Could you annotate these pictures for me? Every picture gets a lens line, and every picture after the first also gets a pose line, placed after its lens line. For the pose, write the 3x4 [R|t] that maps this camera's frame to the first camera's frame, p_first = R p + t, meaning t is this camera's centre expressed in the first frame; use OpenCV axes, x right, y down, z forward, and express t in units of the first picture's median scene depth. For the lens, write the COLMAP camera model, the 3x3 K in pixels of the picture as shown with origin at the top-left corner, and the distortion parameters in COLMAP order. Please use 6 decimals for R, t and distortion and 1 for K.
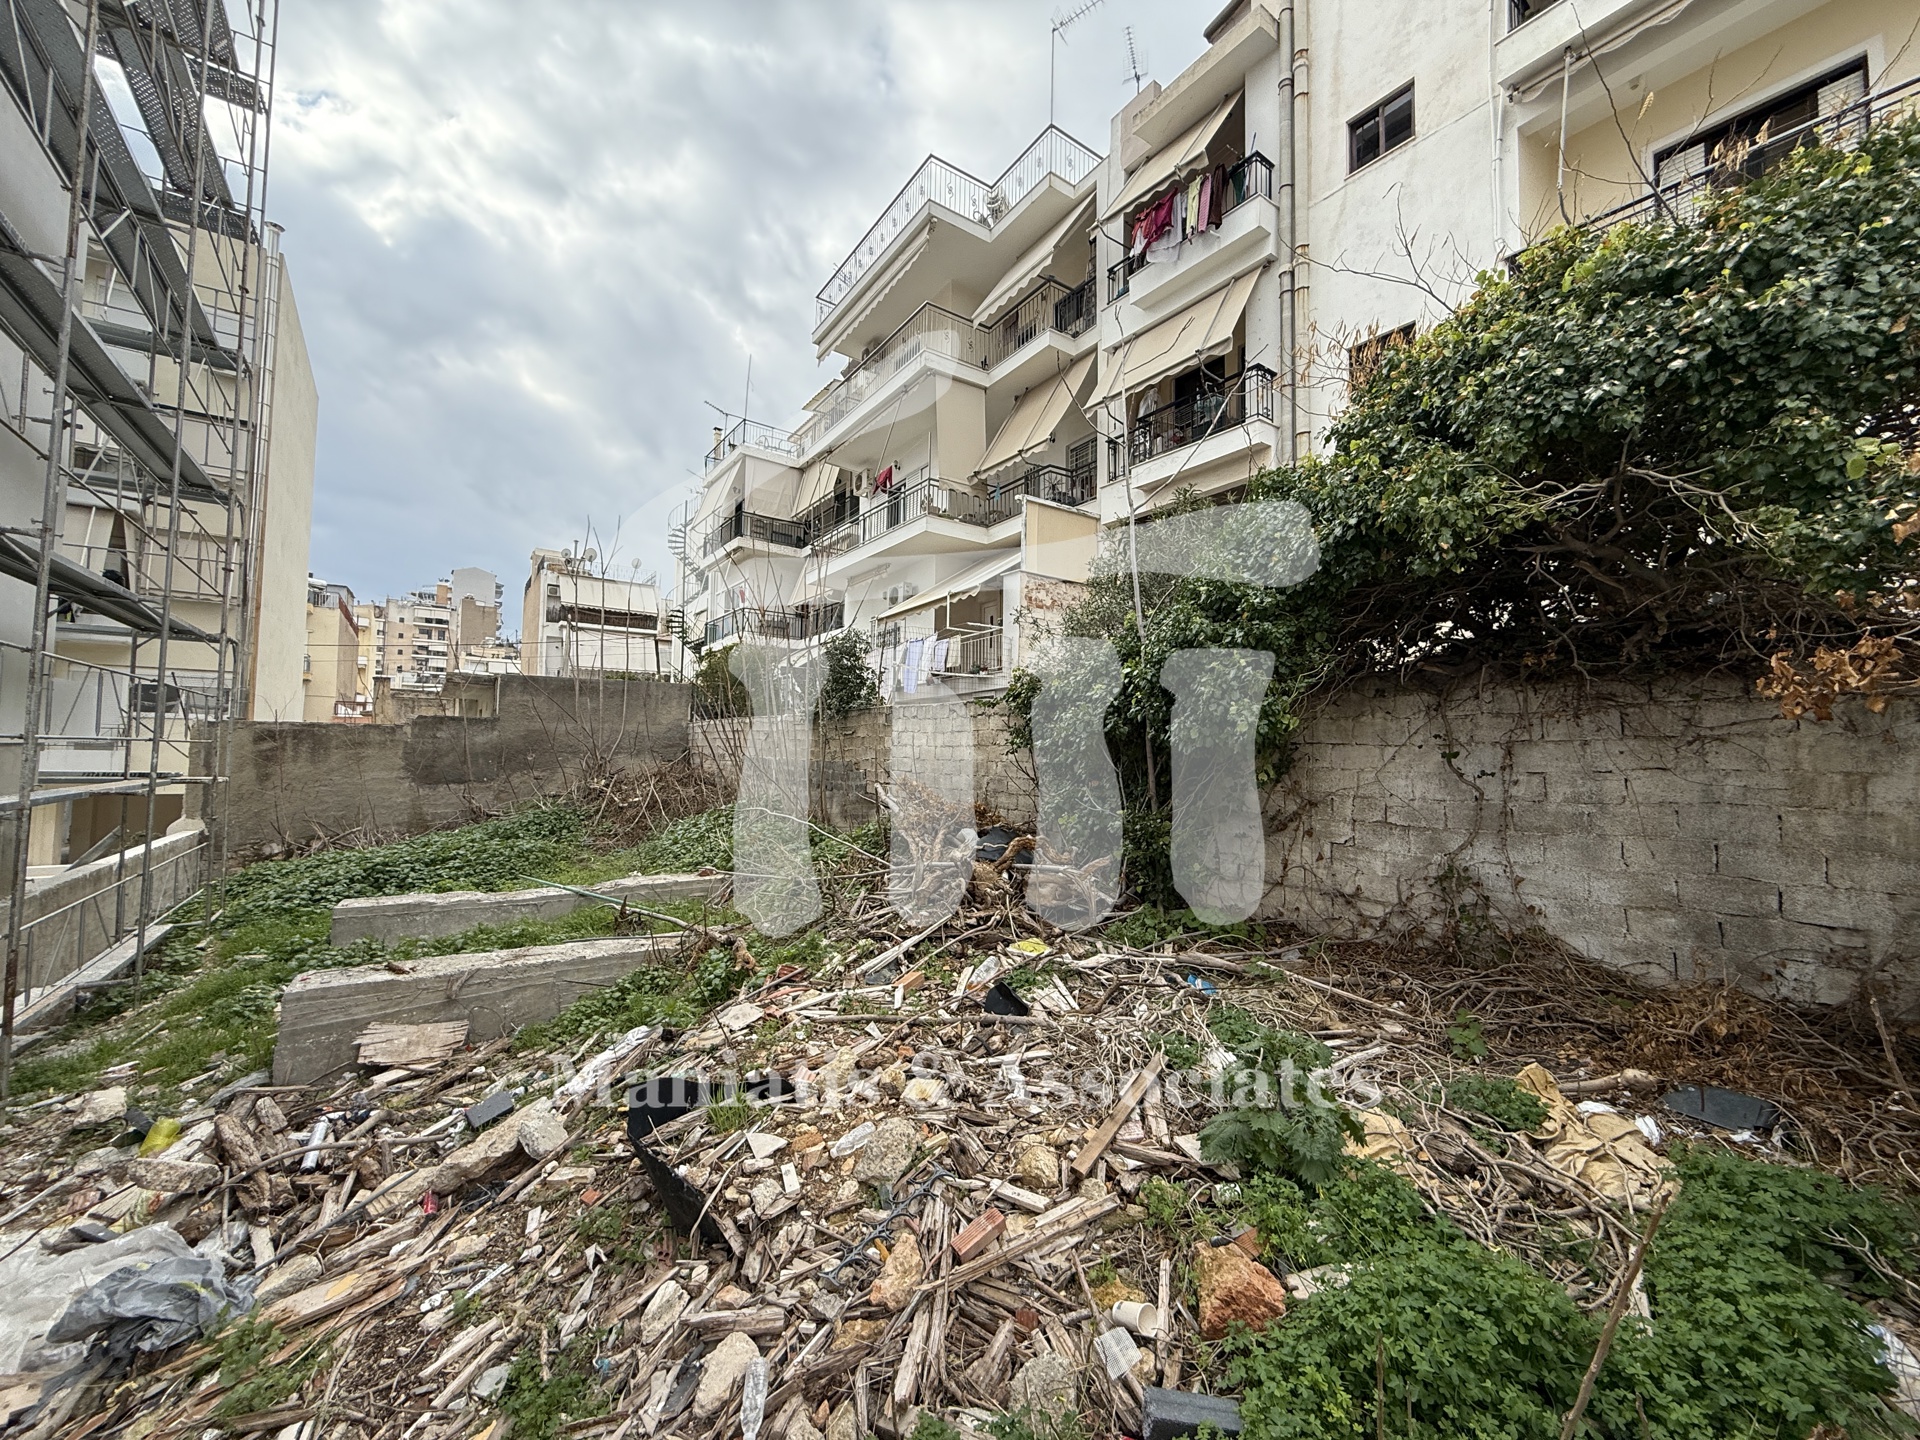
lens RADIAL K [[757.1, 0, 958.4], [0, 757.1, 717.4], [0, 0, 1]] dist [-0.004174, 0.000553]
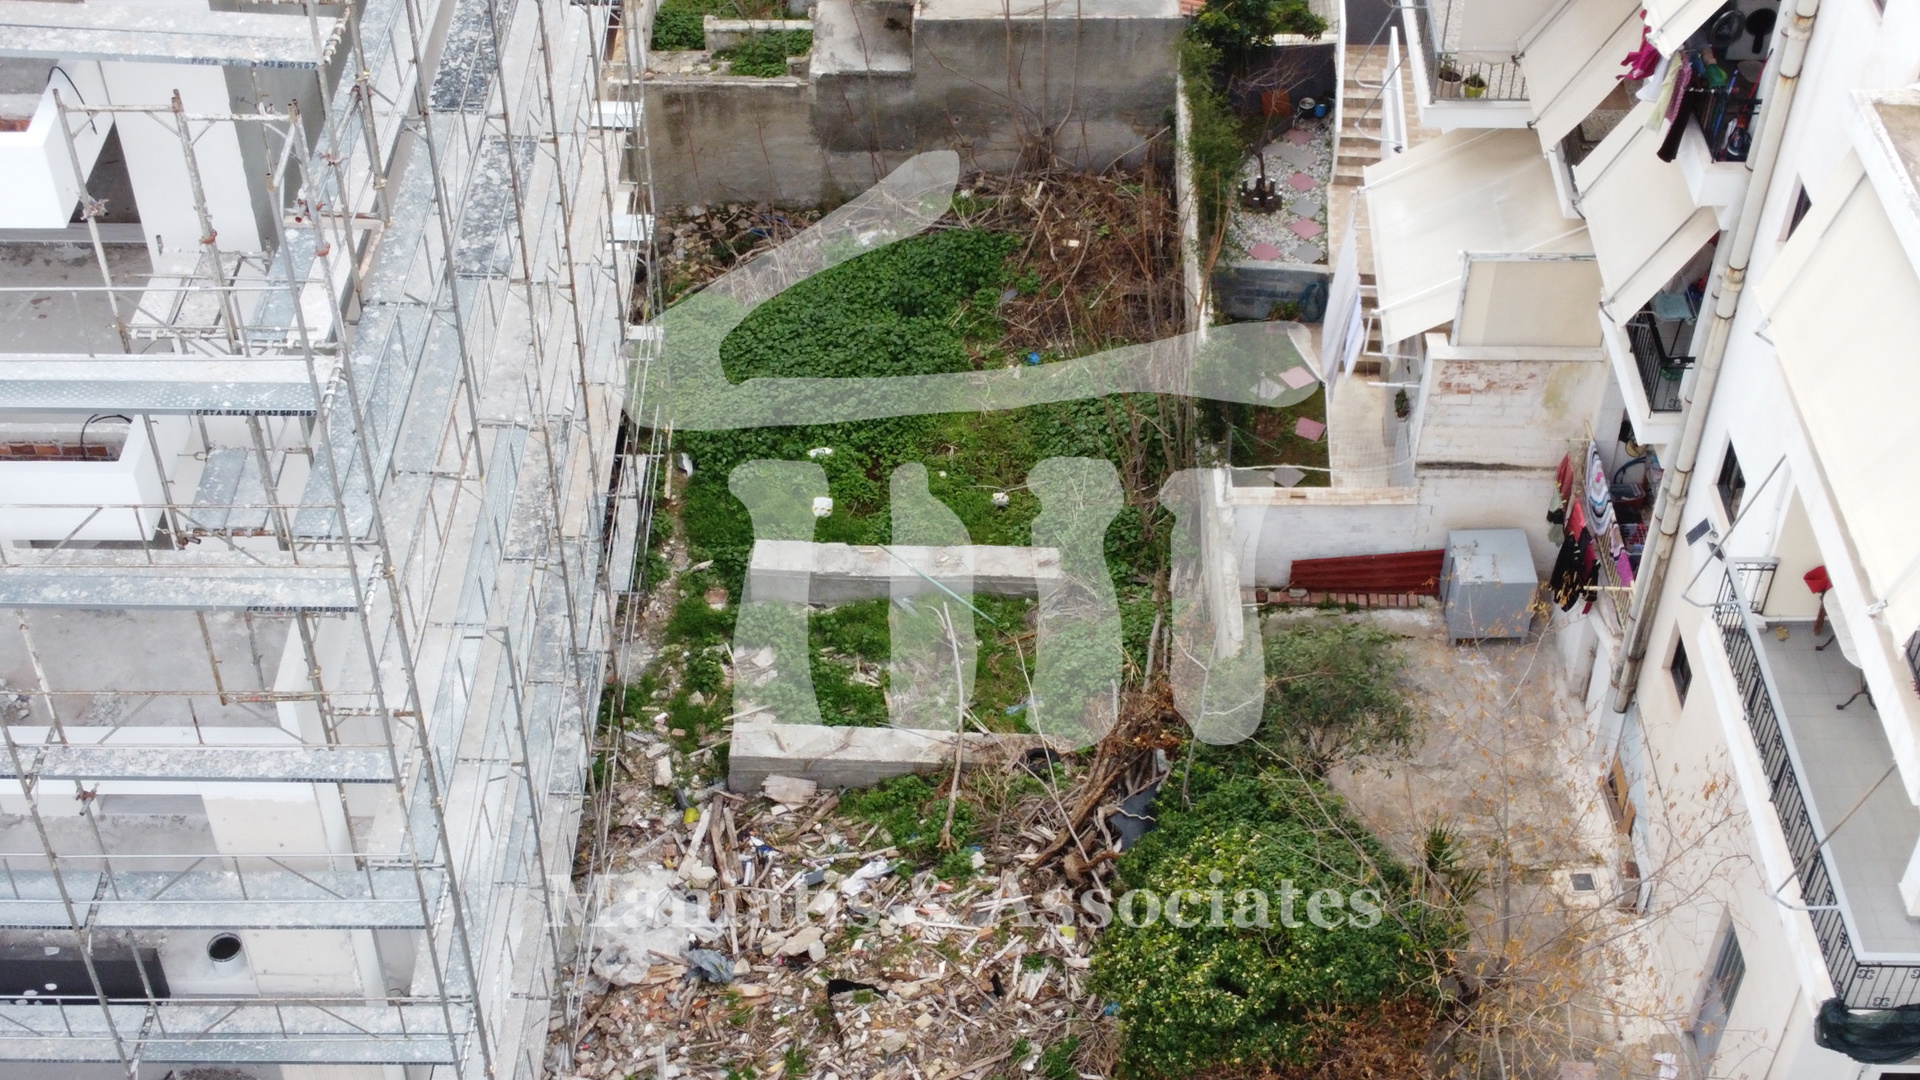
lens RADIAL K [[2551.8, 0, 992.2], [0, 2551.8, 531.3], [0, 0, 1]] dist [-0.019960, 0.000000]
pose [[0.814376, 0.391956, -0.427975, 2.110250], [0.022796, 0.715283, 0.698463, -4.454437], [0.579890, -0.578568, 0.573574, -1.906185]]
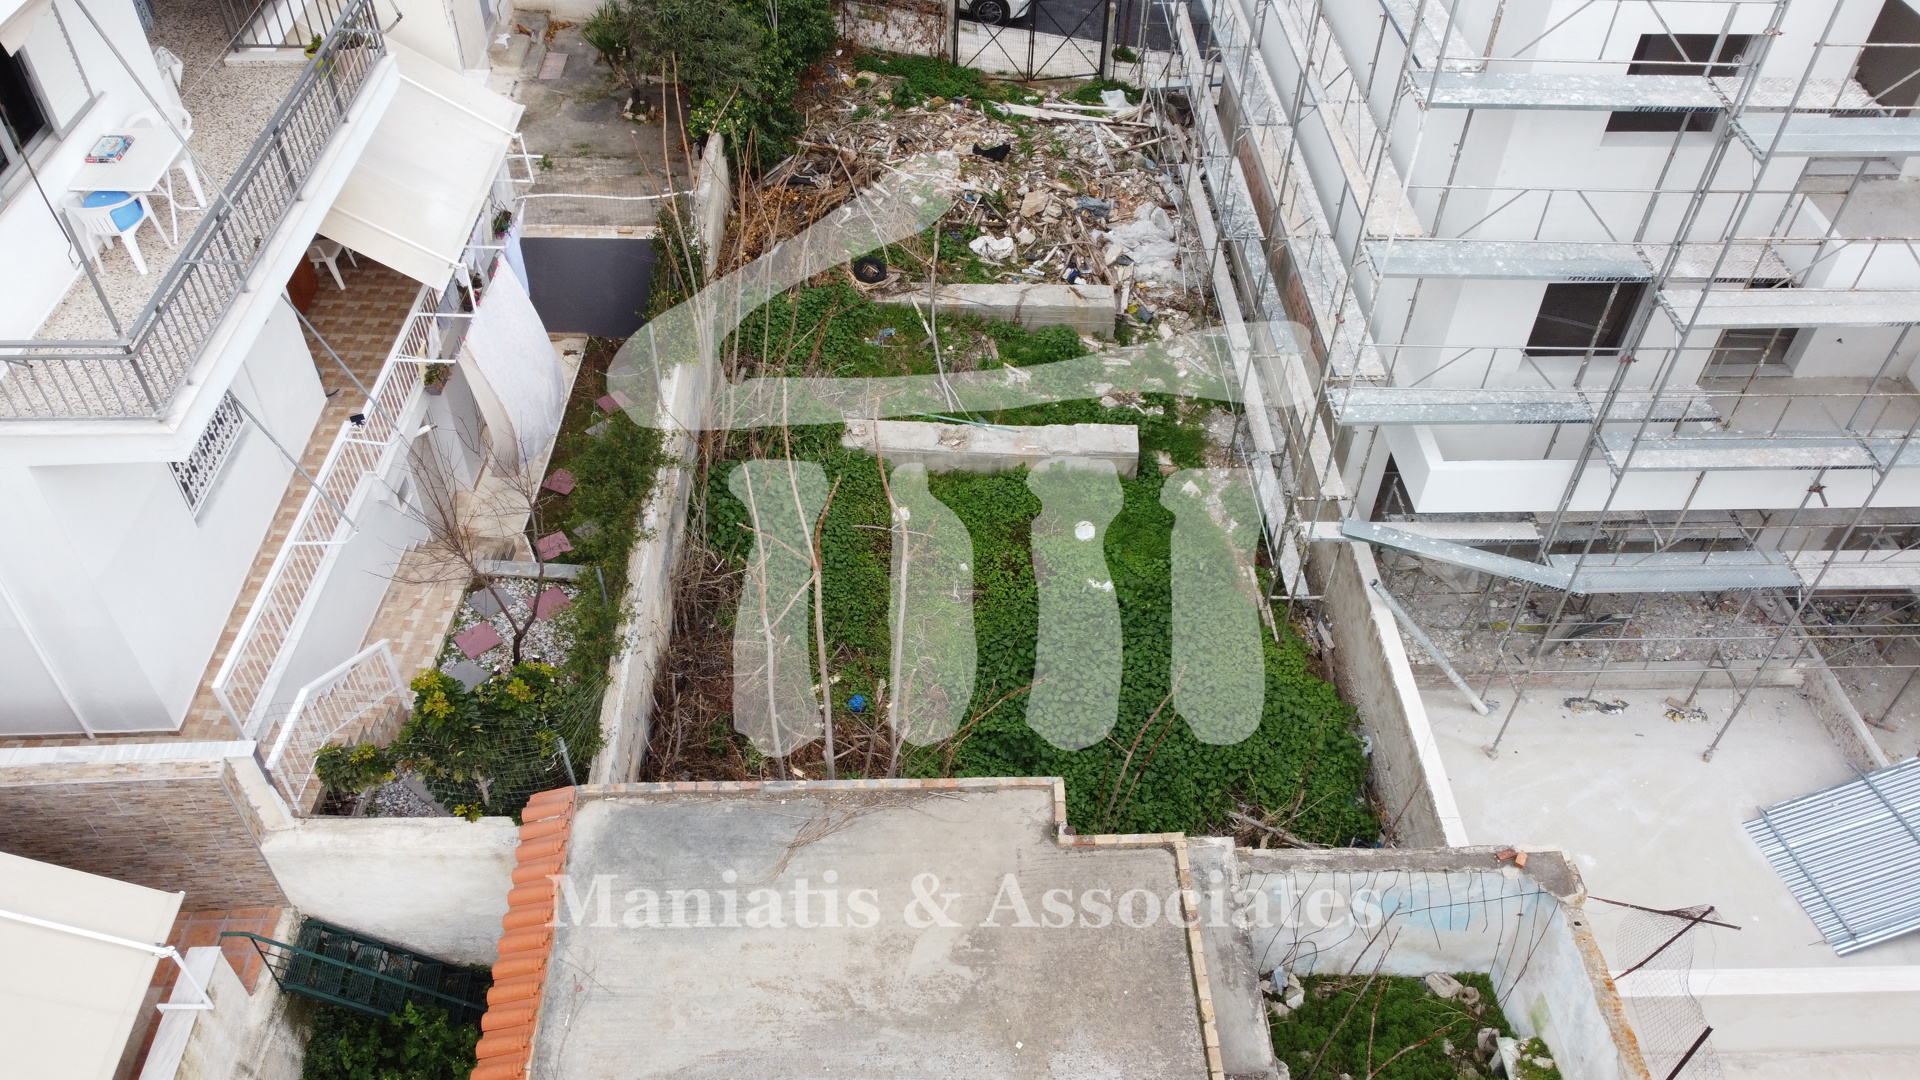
lens RADIAL K [[1451.1, 0, 967.3], [0, 1451.1, 544.4], [0, 0, 1]] dist [0.003831, -0.006595]
pose [[-0.834883, -0.413737, 0.363032, -2.566374], [-0.066560, 0.730592, 0.679562, -2.134320], [-0.546388, 0.543192, -0.637498, 4.696501]]
